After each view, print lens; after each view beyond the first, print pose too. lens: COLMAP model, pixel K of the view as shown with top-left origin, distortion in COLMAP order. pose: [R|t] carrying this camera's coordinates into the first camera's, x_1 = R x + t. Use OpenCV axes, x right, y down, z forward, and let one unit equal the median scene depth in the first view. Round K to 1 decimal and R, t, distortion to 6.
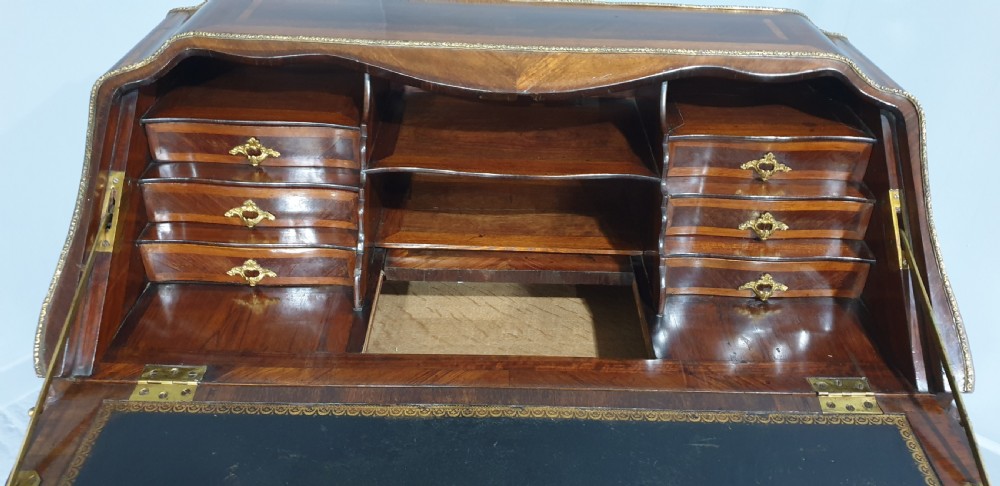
lens RADIAL K [[793.2, 0, 500.0], [0, 793.2, 243.0], [0, 0, 1]] dist [0.072408, -0.105029]
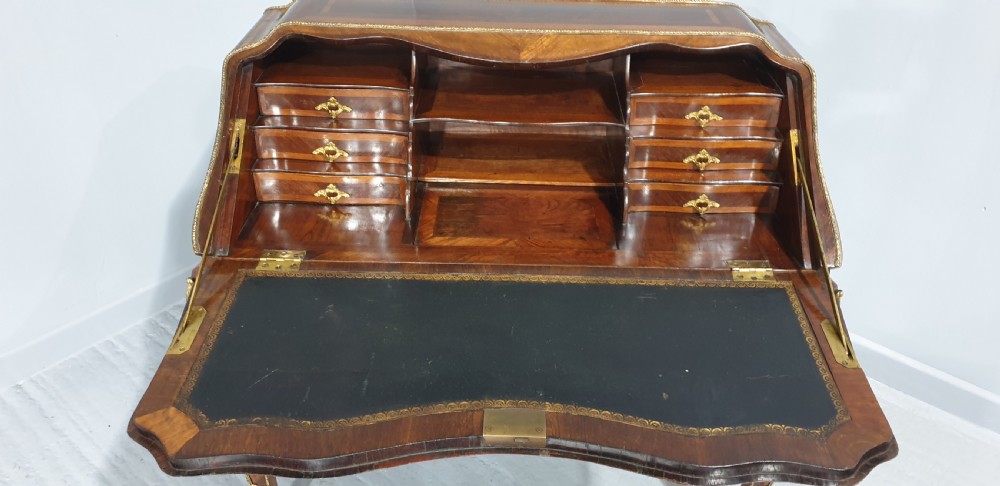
lens RADIAL K [[802.8, 0, 494.2], [0, 802.8, 245.4], [0, 0, 1]] dist [0.151907, -0.322207]
pose [[0.999523, -0.001519, -0.030853, 0.017765], [0.001091, 0.999903, -0.013889, 0.150930], [0.030871, 0.013849, 0.999427, -0.416975]]
